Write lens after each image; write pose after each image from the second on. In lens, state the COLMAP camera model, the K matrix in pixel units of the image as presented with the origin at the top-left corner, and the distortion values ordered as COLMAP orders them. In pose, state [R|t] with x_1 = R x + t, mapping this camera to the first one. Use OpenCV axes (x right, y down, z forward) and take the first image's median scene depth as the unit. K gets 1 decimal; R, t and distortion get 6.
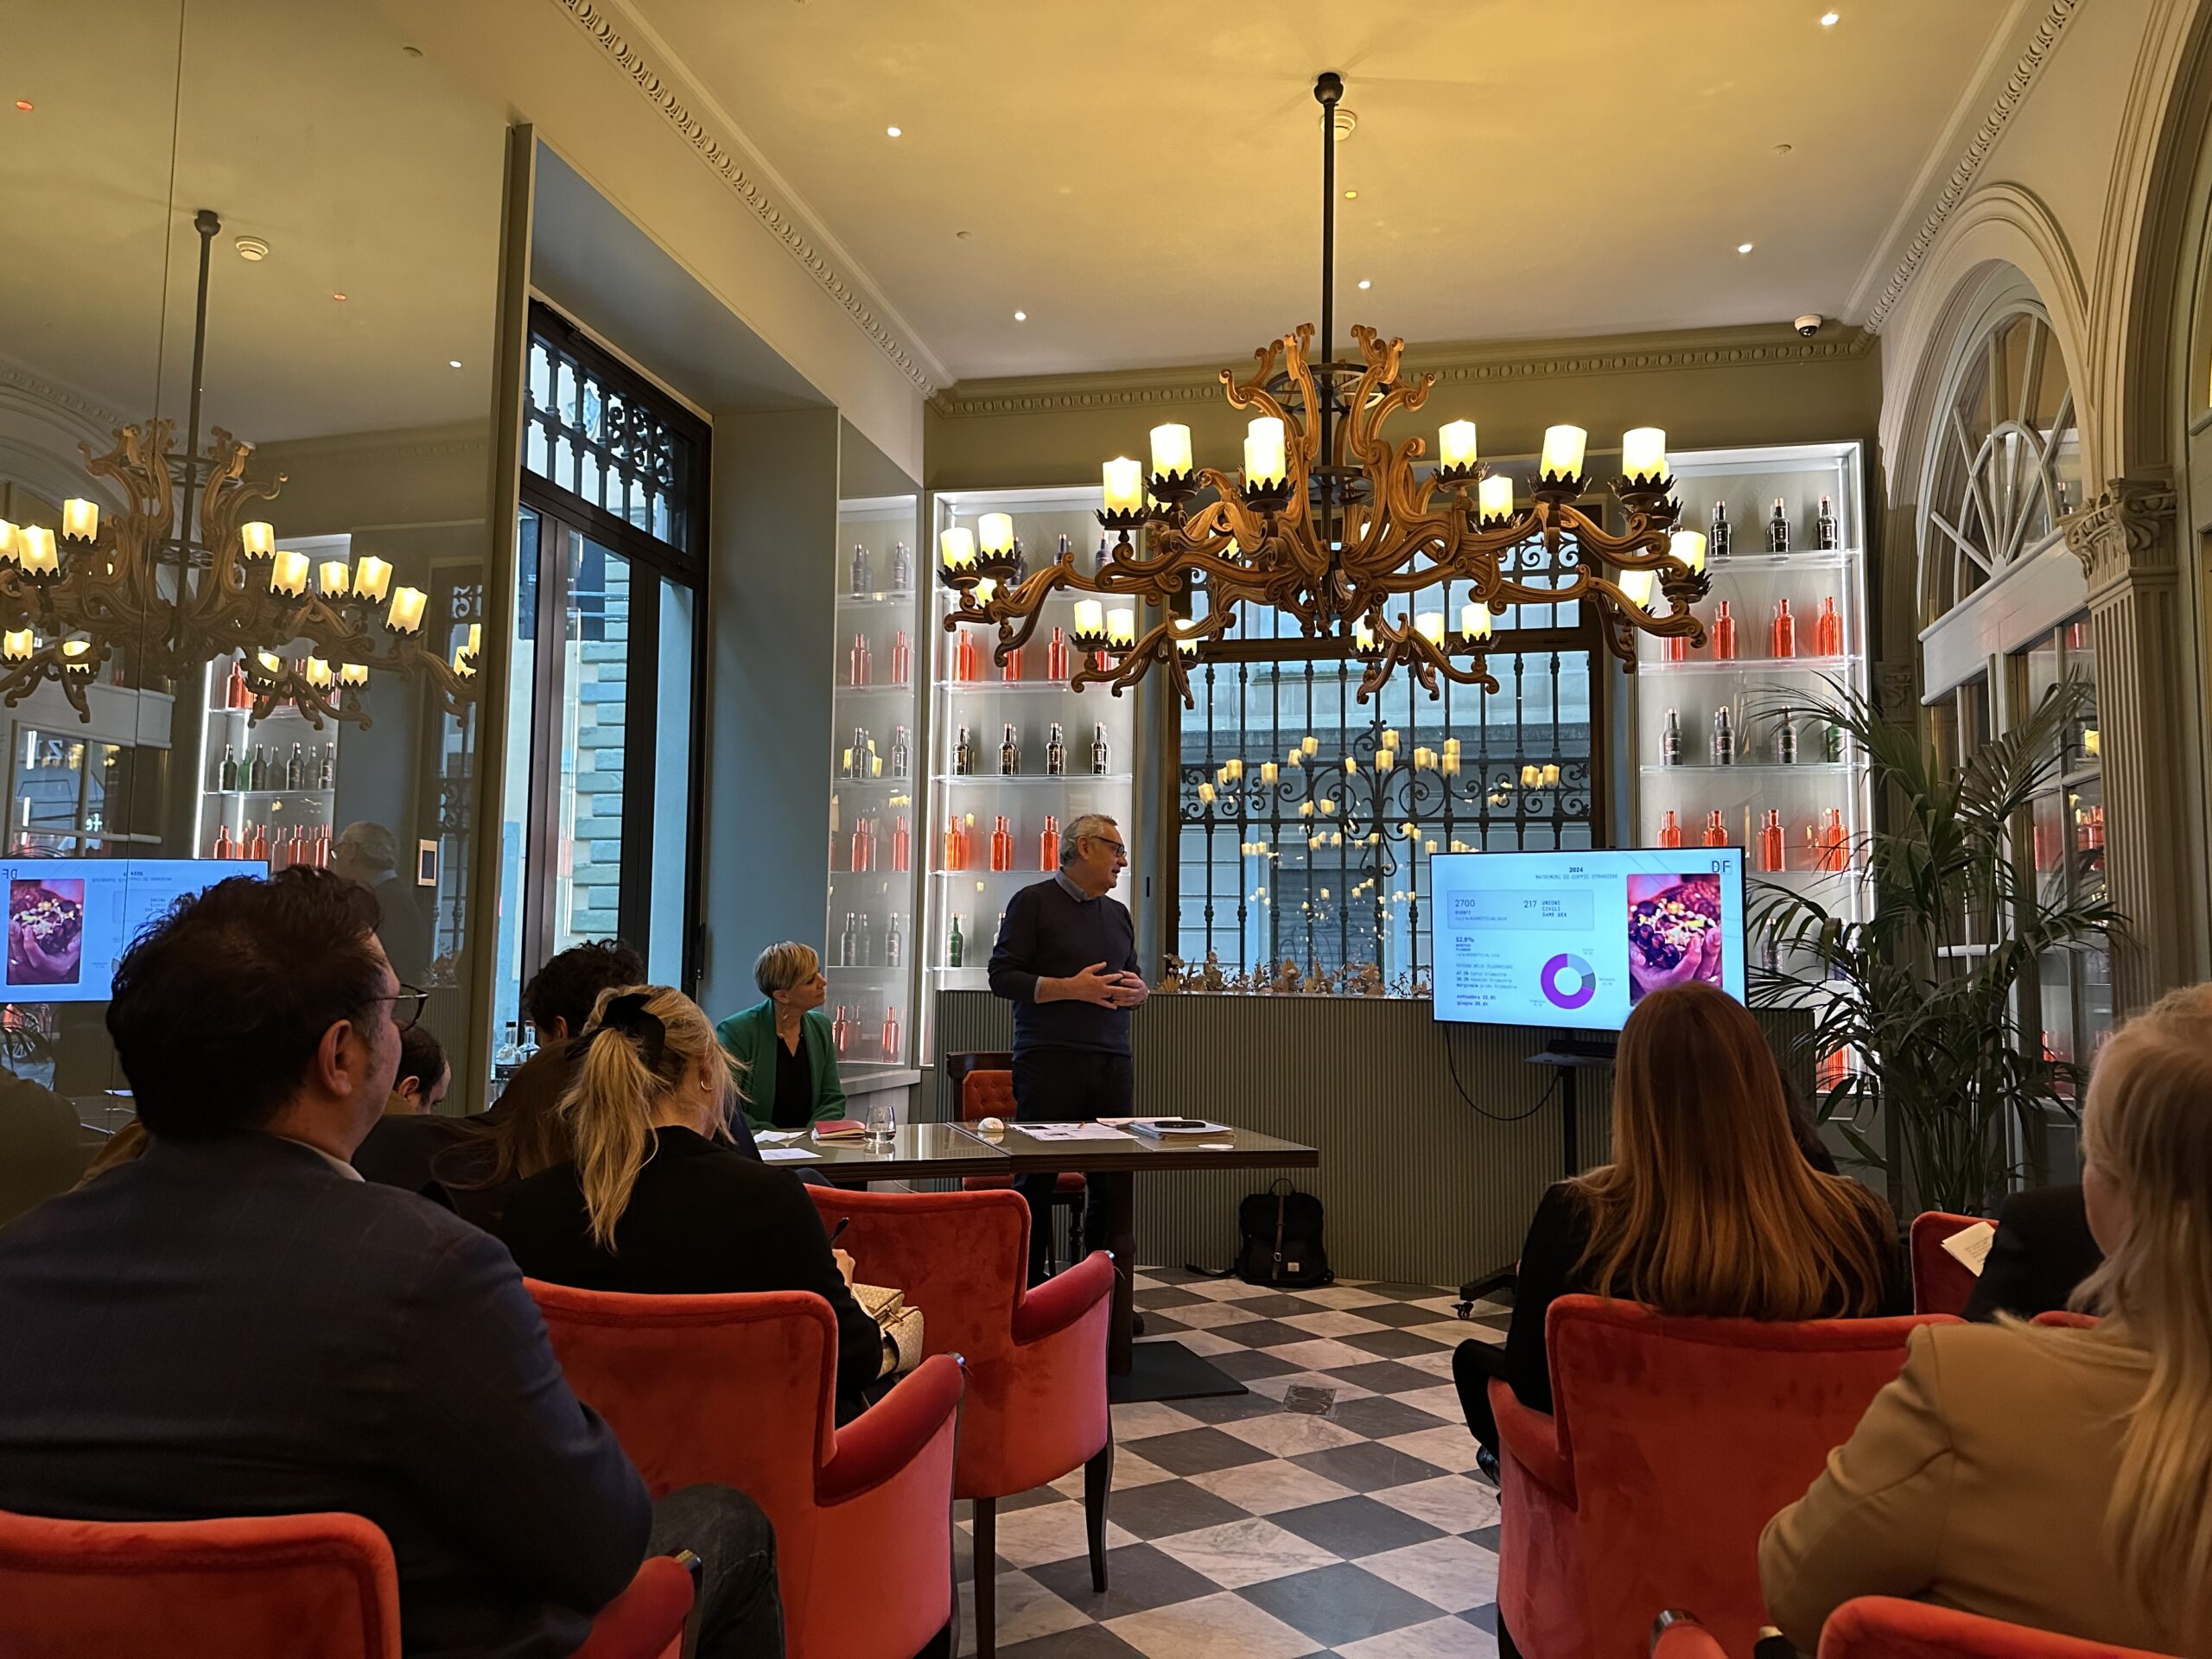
lens RADIAL K [[1542.0, 0, 1106.0], [0, 1542.0, 829.5], [0, 0, 1]] dist [0.088888, -0.134978]
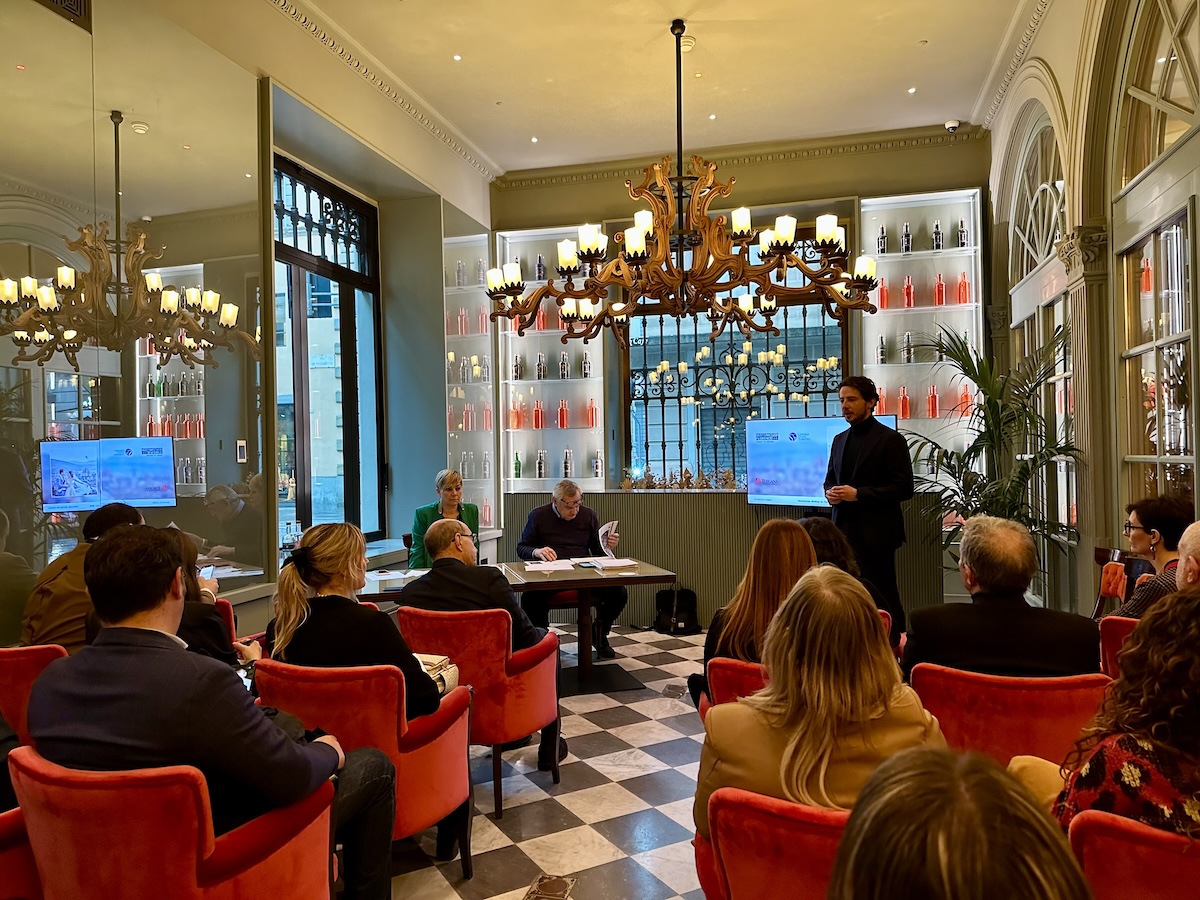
lens RADIAL K [[841.9, 0, 596.9], [0, 841.9, 447.7], [0, 0, 1]] dist [0.091227, -0.146123]
pose [[0.998637, -0.031719, -0.041441, 0.061685], [0.035041, 0.996010, 0.082075, -0.042538], [0.038672, -0.083416, 0.995764, -0.082150]]
